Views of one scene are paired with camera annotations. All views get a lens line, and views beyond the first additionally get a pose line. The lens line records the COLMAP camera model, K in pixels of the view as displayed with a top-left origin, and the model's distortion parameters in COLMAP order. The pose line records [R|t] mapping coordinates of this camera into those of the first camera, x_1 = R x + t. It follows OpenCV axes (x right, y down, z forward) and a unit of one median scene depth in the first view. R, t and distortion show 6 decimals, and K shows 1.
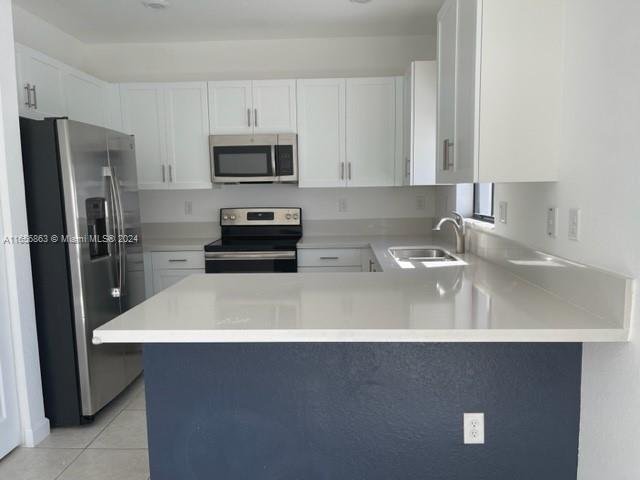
lens RADIAL K [[482.7, 0, 324.1], [0, 482.7, 240.3], [0, 0, 1]] dist [0.052582, -0.069798]
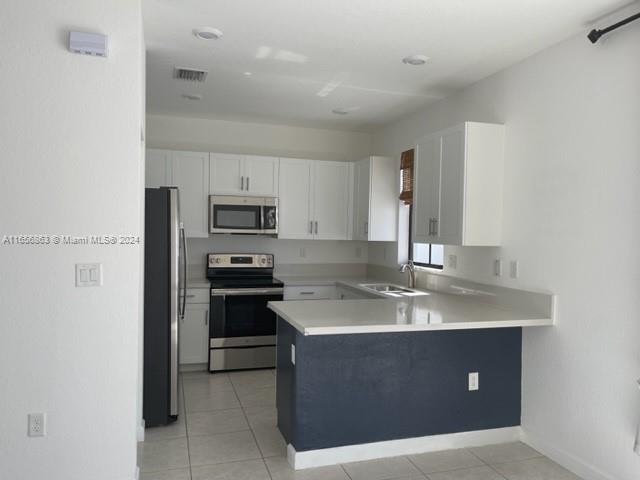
lens RADIAL K [[482.7, 0, 315.1], [0, 482.7, 242.5], [0, 0, 1]] dist [0.052582, -0.069798]
pose [[0.944027, 0.027004, 0.328761, -0.389094], [0.001031, 0.996397, -0.084804, 0.010630], [-0.329867, 0.080396, 0.940598, -0.249740]]
